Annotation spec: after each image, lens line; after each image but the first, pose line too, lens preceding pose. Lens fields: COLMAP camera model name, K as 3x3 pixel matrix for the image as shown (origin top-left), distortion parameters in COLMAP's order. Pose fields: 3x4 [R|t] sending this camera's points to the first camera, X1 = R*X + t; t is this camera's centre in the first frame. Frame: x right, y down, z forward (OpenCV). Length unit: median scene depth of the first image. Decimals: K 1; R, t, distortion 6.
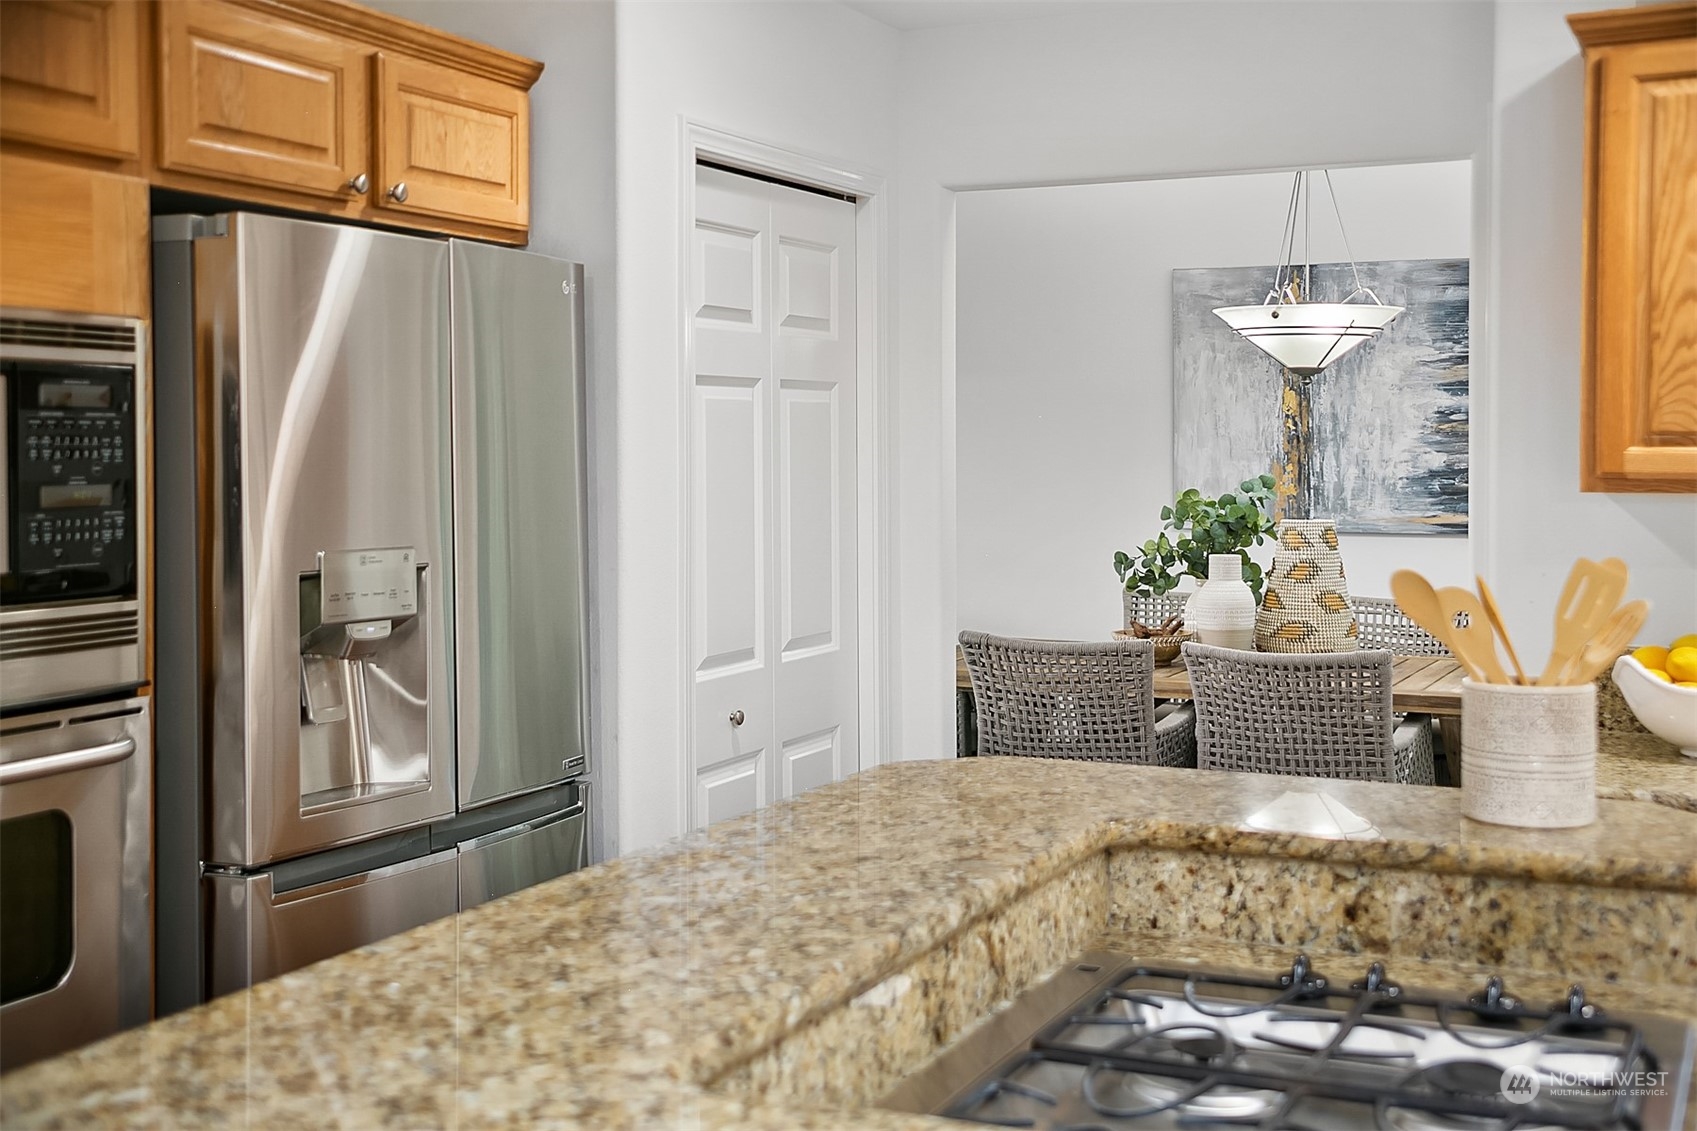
lens RADIAL K [[2071.0, 0, 860.0], [0, 2071.0, 473.0], [0, 0, 1]] dist [0.089798, 0.000000]
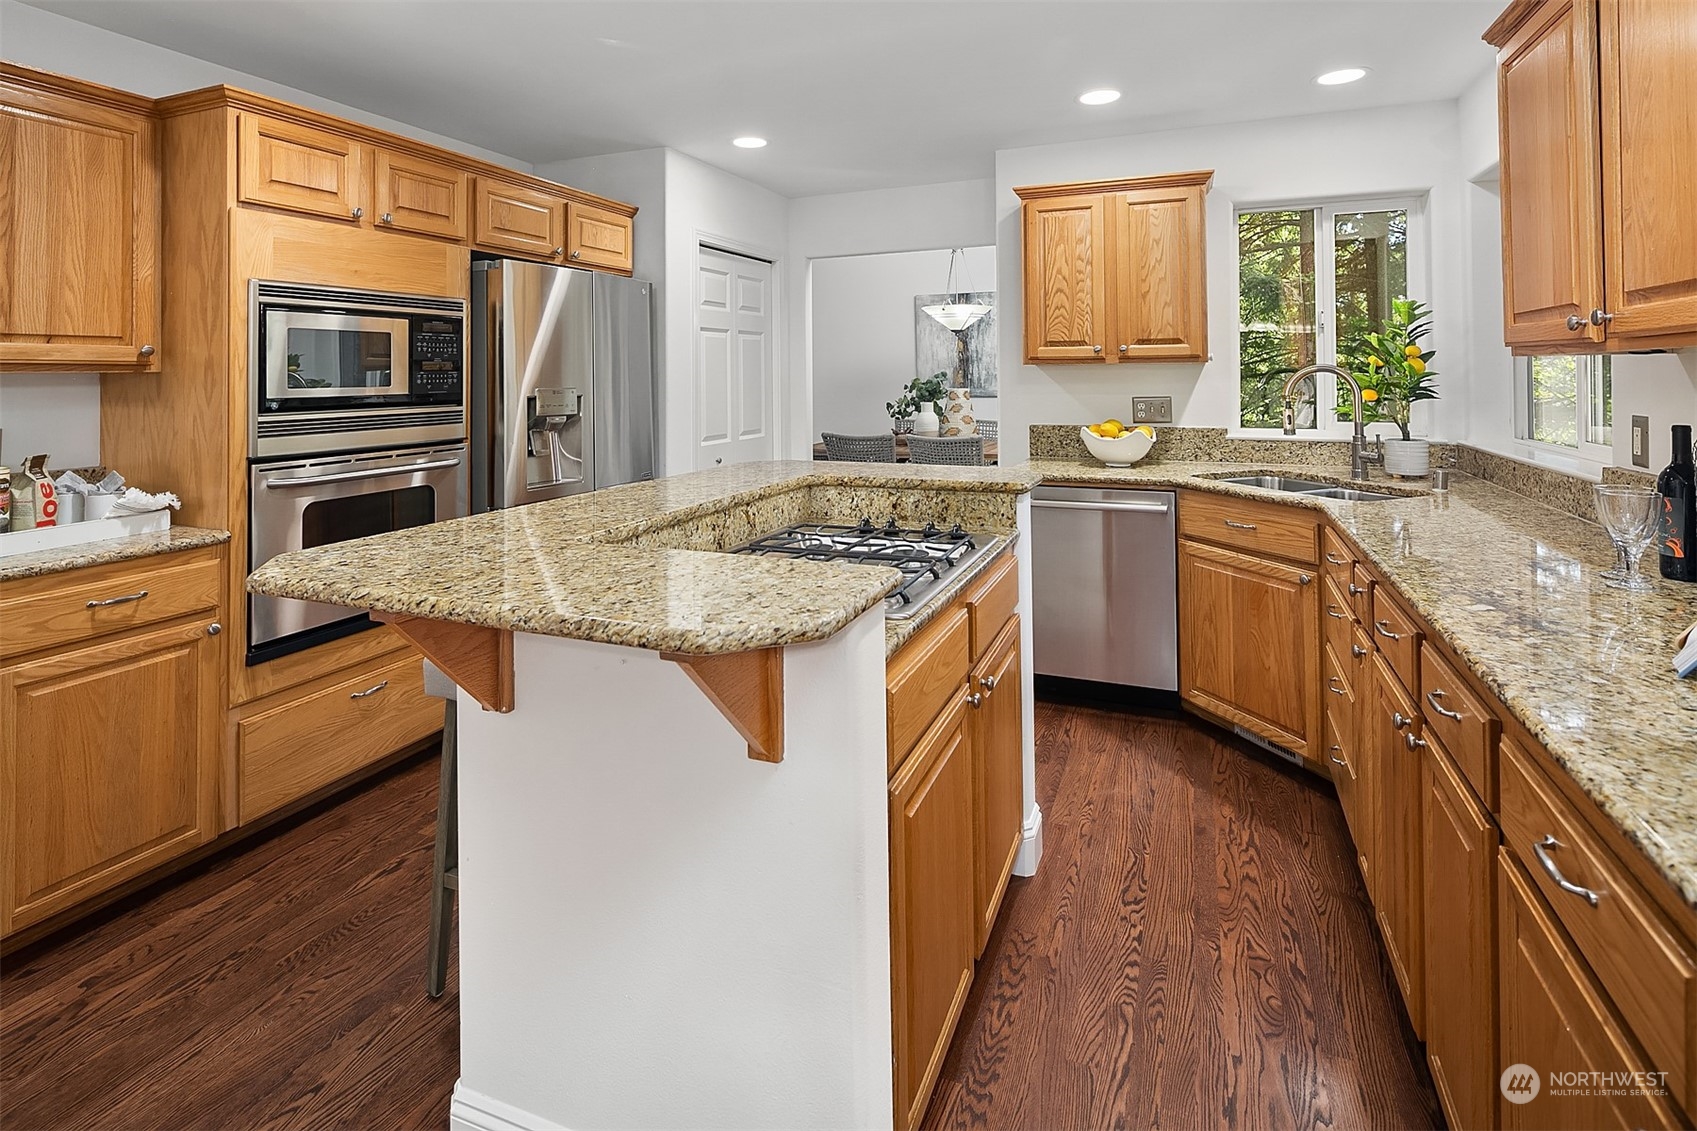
lens RADIAL K [[827.5, 0, 855.9], [0, 827.5, 359.0], [0, 0, 1]] dist [0.002426, -0.002829]
pose [[0.999313, -0.008600, 0.036063, 0.084062], [0.009797, 0.999403, -0.033145, 0.031308], [-0.035756, 0.033476, 0.998800, -0.041834]]
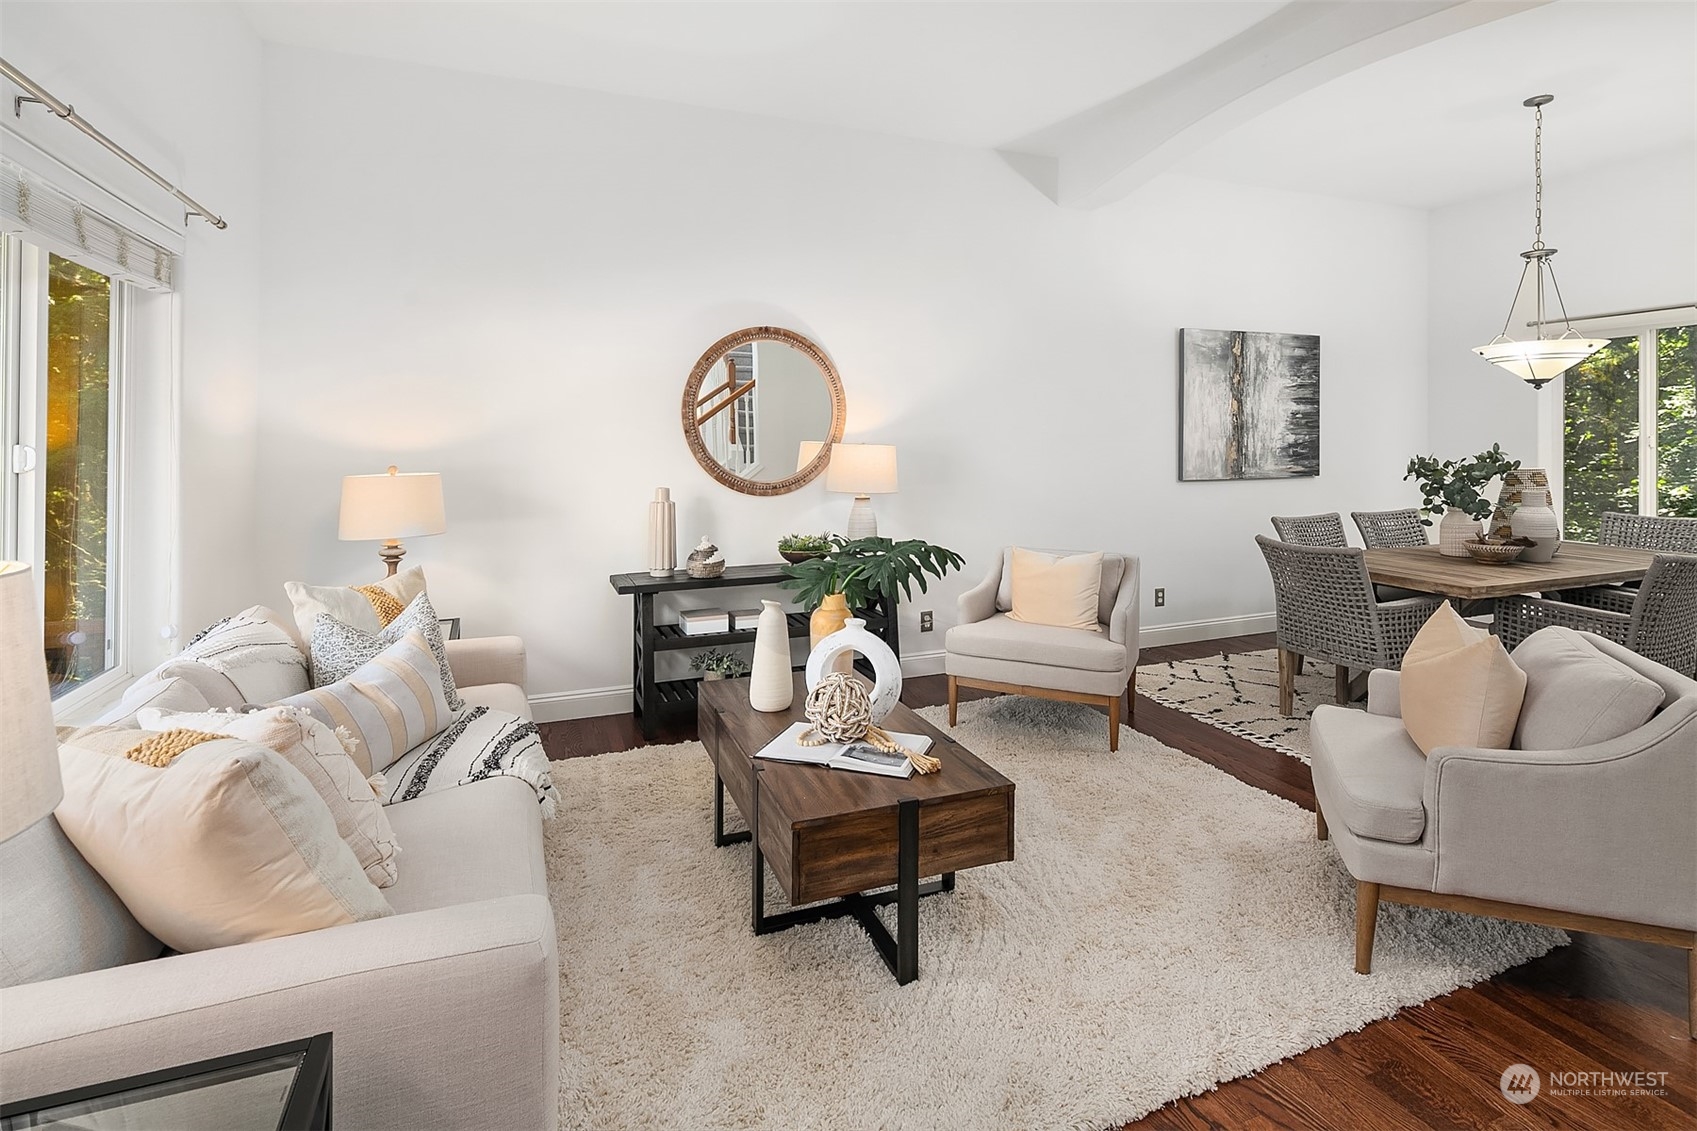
lens RADIAL K [[827.5, 0, 849.8], [0, 827.5, 440.3], [0, 0, 1]] dist [0.002426, -0.002829]
pose [[0.698853, -0.008095, 0.715220, -1.113497], [0.018173, 0.999814, -0.006441, -0.013755], [-0.715035, 0.017499, 0.698870, 1.534703]]
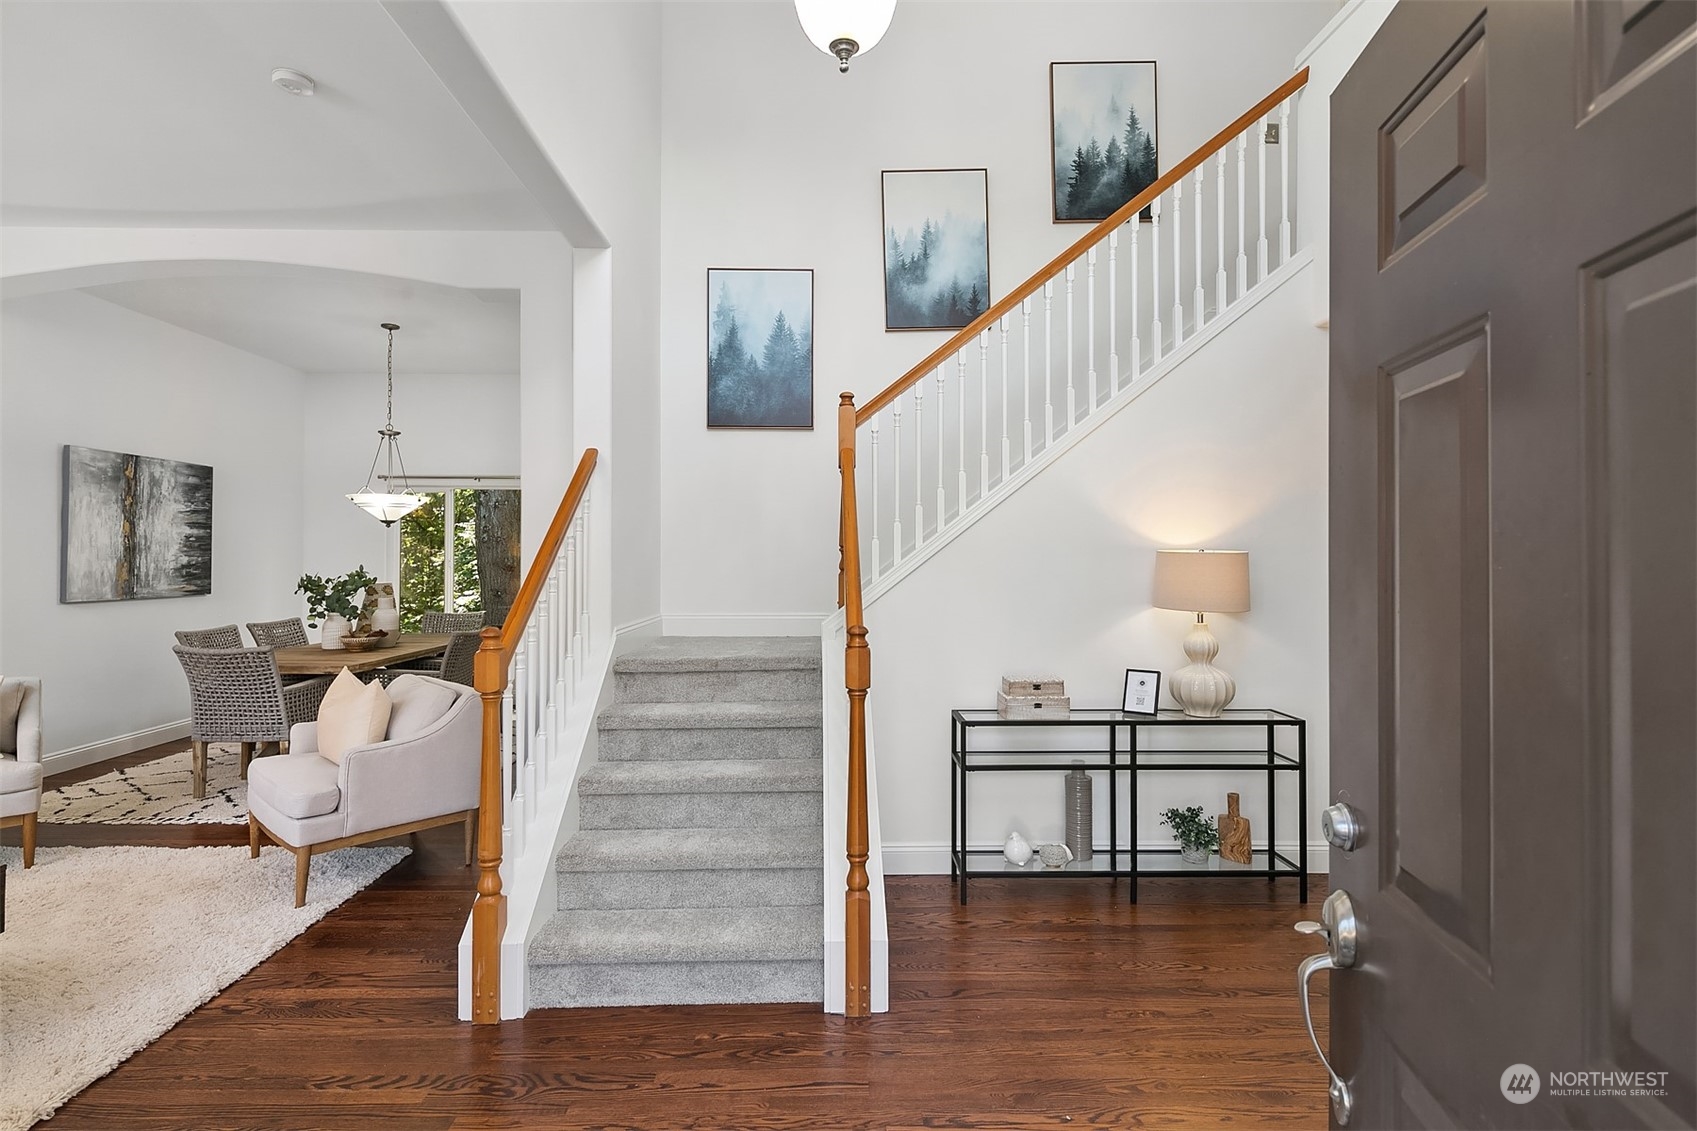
lens RADIAL K [[827.4, 0, 844.6], [0, 827.4, 560.6], [0, 0, 1]] dist [-0.003226, -0.002228]
pose [[-0.426608, -0.006104, 0.904416, -1.490451], [0.006065, 0.999935, 0.009610, -0.018459], [-0.904416, 0.009585, -0.426543, 1.533960]]
